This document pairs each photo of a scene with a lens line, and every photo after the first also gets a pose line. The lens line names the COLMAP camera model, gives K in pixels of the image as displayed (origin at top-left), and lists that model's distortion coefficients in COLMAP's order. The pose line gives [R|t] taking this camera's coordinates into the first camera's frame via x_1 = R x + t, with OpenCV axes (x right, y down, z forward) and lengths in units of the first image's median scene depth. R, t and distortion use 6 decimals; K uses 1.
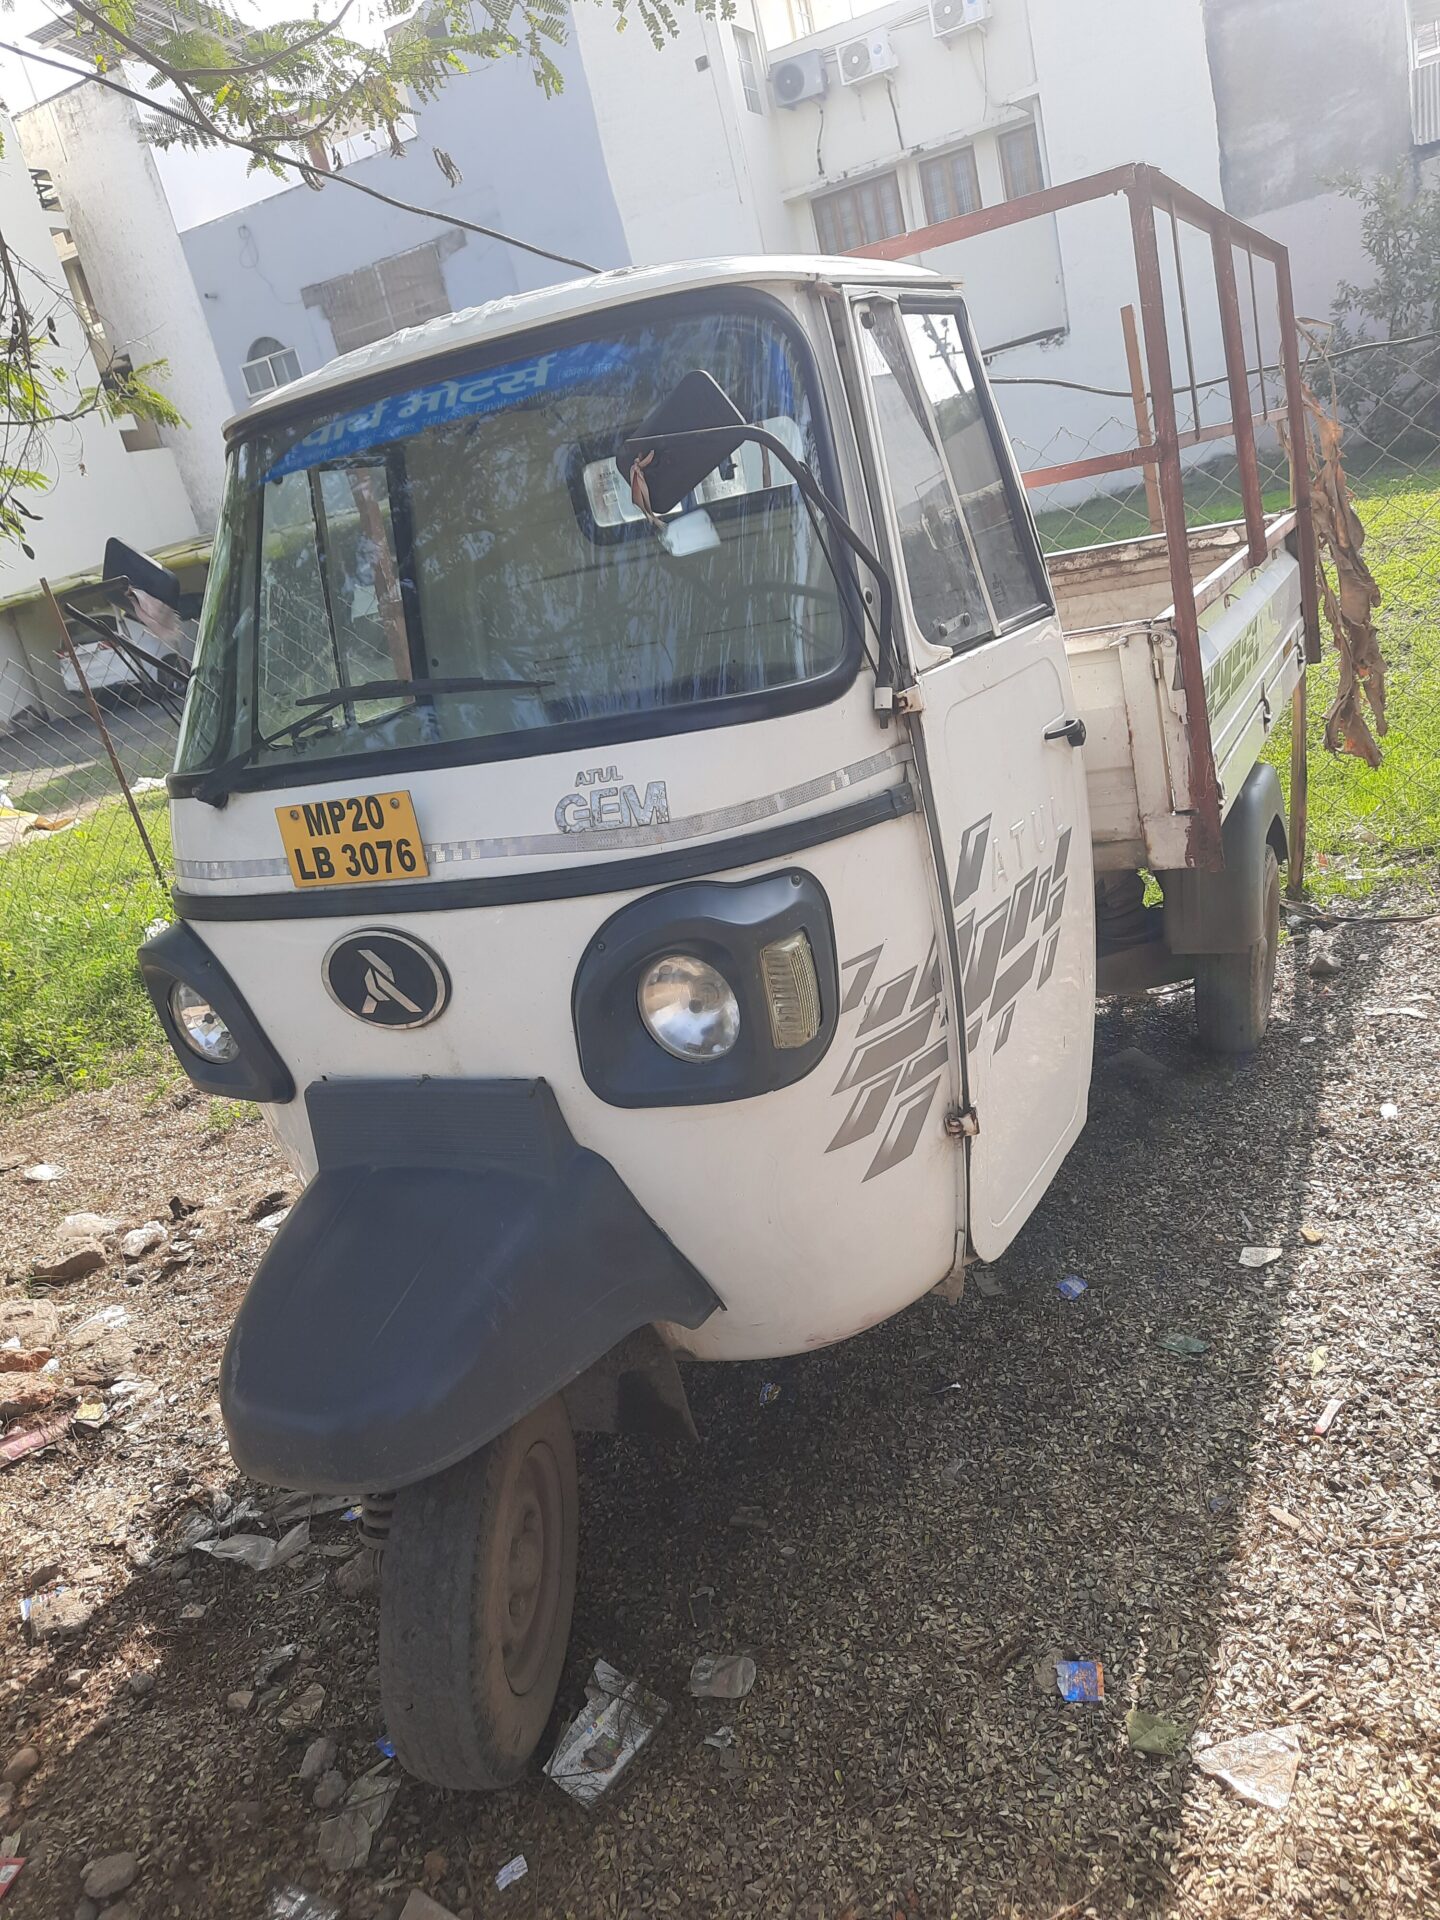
lens RADIAL K [[1417.2, 0, 729.0], [0, 1417.2, 958.2], [0, 0, 1]] dist [0.059798, -0.054701]
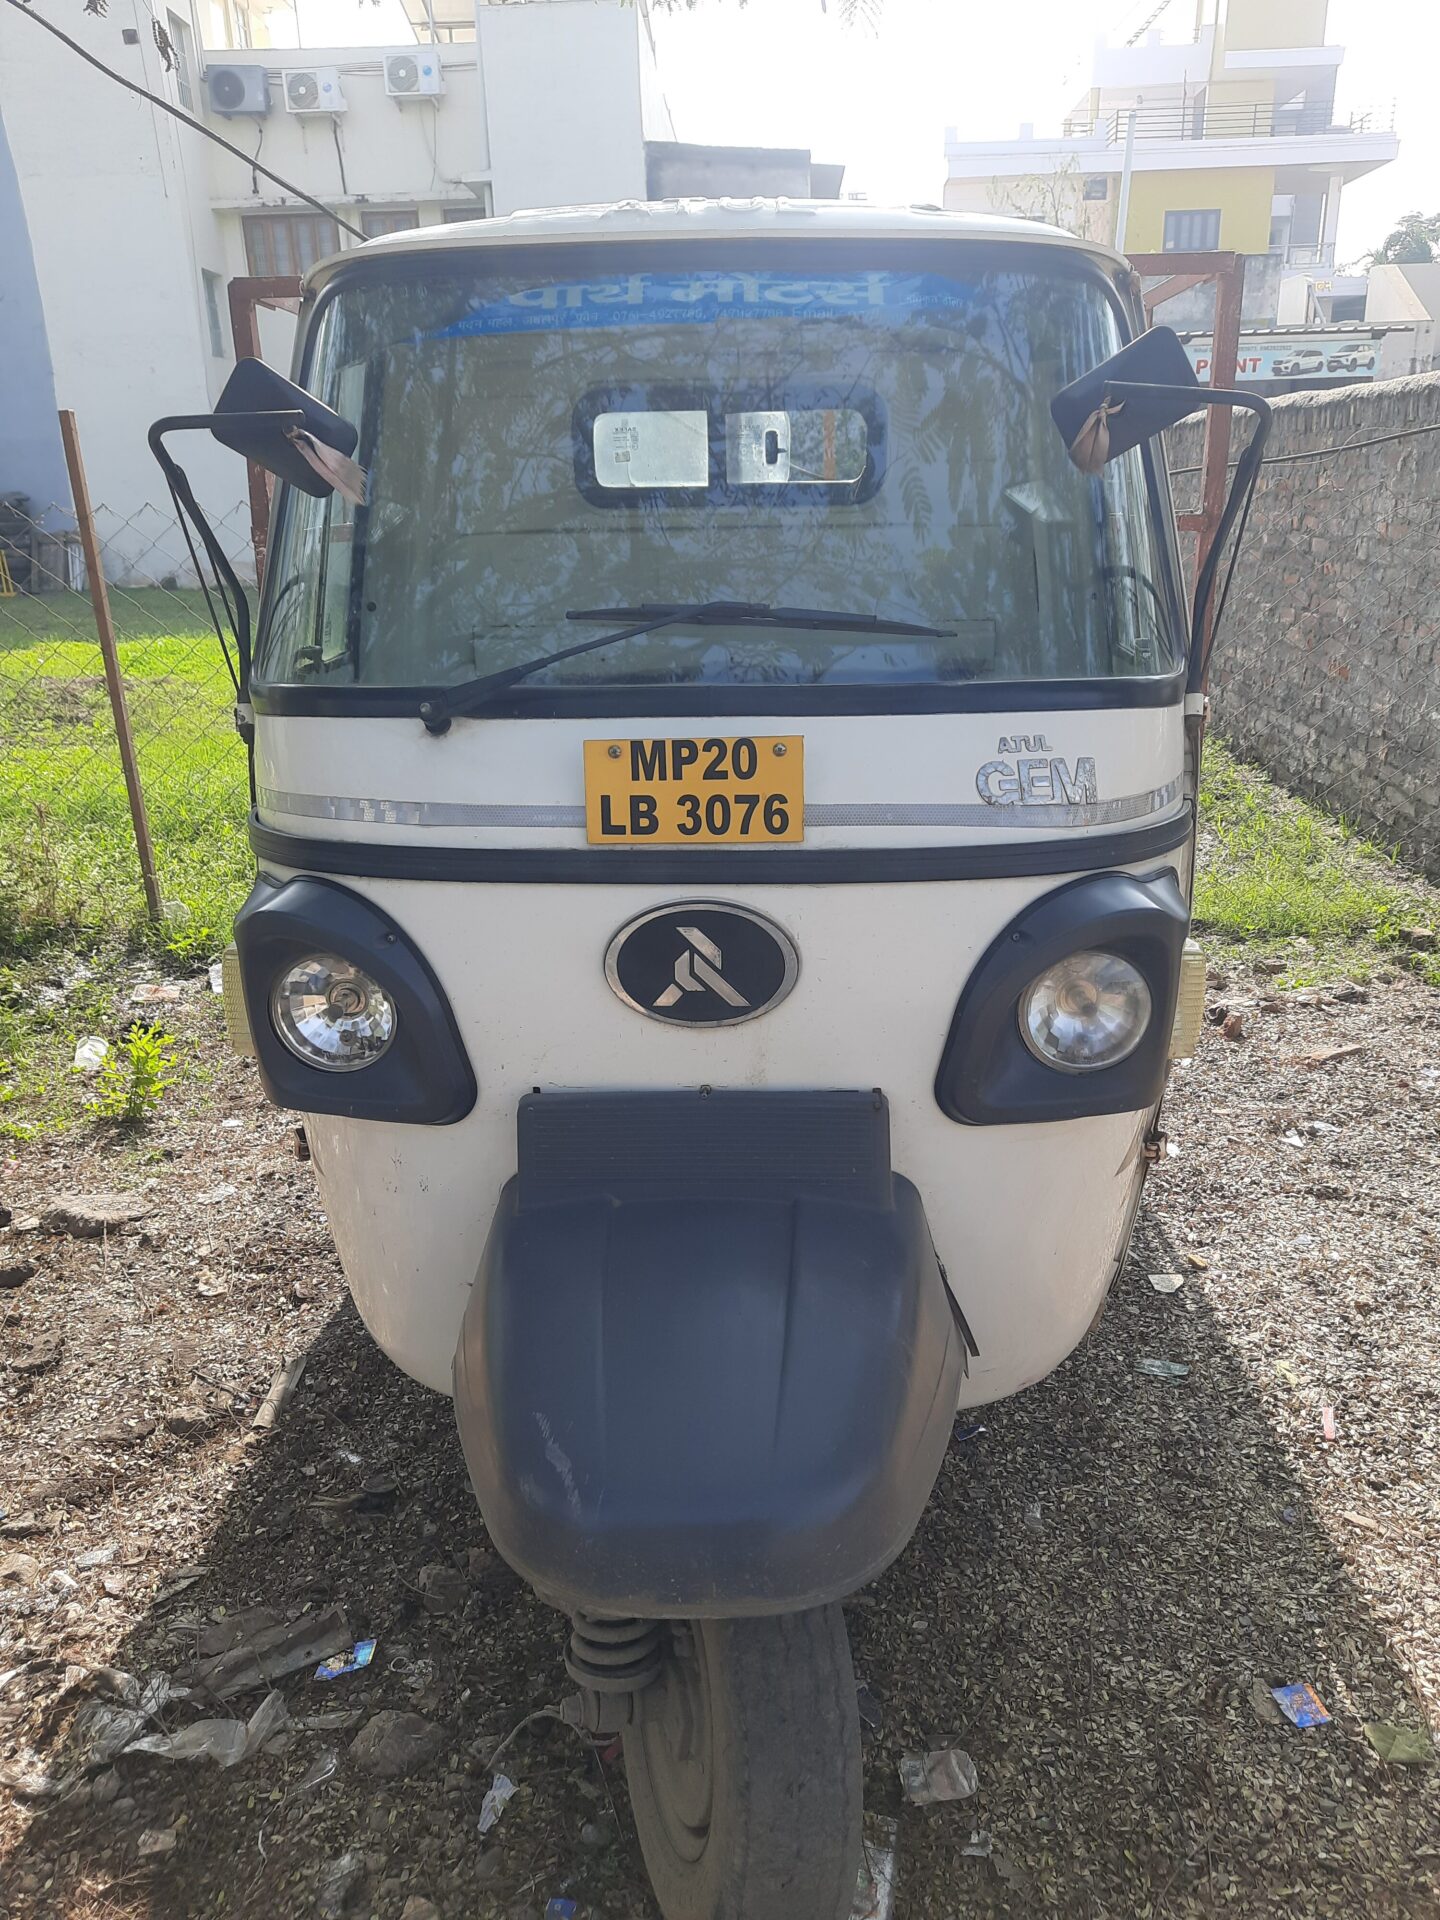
lens RADIAL K [[1417.2, 0, 729.0], [0, 1417.2, 958.2], [0, 0, 1]] dist [0.059798, -0.054701]
pose [[0.894268, 0.056810, 0.443911, -0.588498], [-0.035043, 0.997754, -0.057095, 0.056717], [-0.446157, 0.035502, 0.894250, 0.267095]]
